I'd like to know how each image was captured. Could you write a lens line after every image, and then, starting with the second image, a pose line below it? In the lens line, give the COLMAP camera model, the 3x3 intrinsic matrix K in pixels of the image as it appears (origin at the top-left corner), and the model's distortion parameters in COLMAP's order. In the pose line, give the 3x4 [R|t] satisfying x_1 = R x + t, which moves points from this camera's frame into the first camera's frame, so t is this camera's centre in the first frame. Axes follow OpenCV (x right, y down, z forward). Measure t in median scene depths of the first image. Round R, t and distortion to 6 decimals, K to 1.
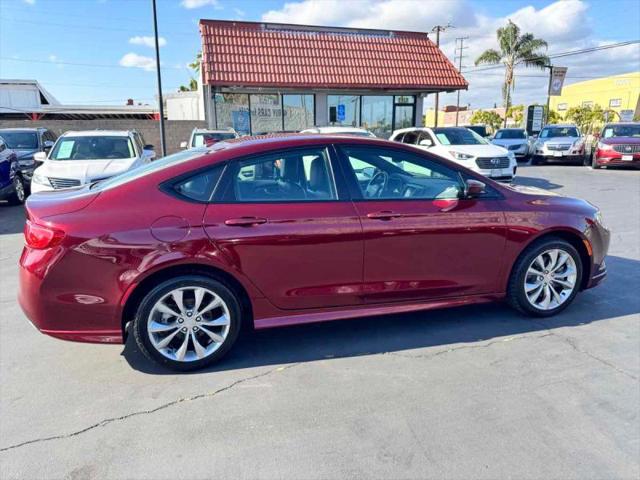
lens RADIAL K [[460.3, 0, 322.0], [0, 460.3, 237.3], [0, 0, 1]] dist [0.019665, -0.017159]
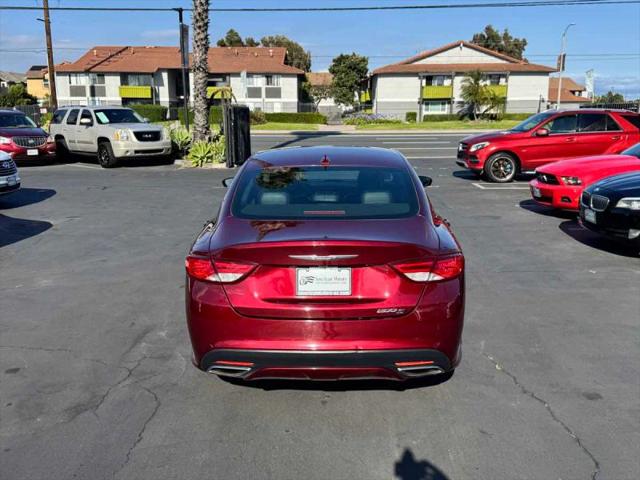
lens RADIAL K [[639.4, 0, 321.0], [0, 639.4, 244.1], [0, 0, 1]] dist [0.042324, 0.000000]
pose [[0.301174, -0.179844, 0.936456, -0.309915], [0.201230, 0.971925, 0.121938, -0.042281], [-0.932095, 0.151719, 0.328909, 0.128575]]
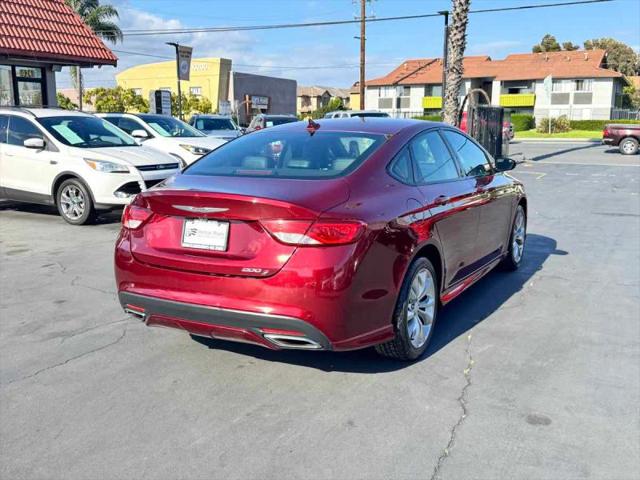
lens RADIAL K [[639.4, 0, 318.6], [0, 639.4, 247.0], [0, 0, 1]] dist [0.042324, 0.000000]
pose [[0.712508, -0.120095, 0.691310, -0.233388], [0.143392, 0.989373, 0.024086, -0.000959], [-0.686856, 0.081966, 0.722157, 0.025981]]
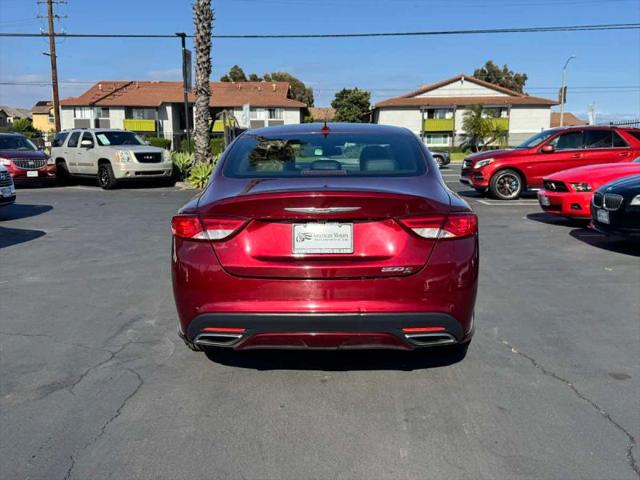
lens RADIAL K [[639.4, 0, 319.8], [0, 639.4, 249.0], [0, 0, 1]] dist [0.042324, 0.000000]
pose [[0.306940, -0.133601, 0.942305, -0.295402], [0.202054, 0.976675, 0.072658, -0.015788], [-0.930033, 0.168095, 0.326776, 0.137776]]
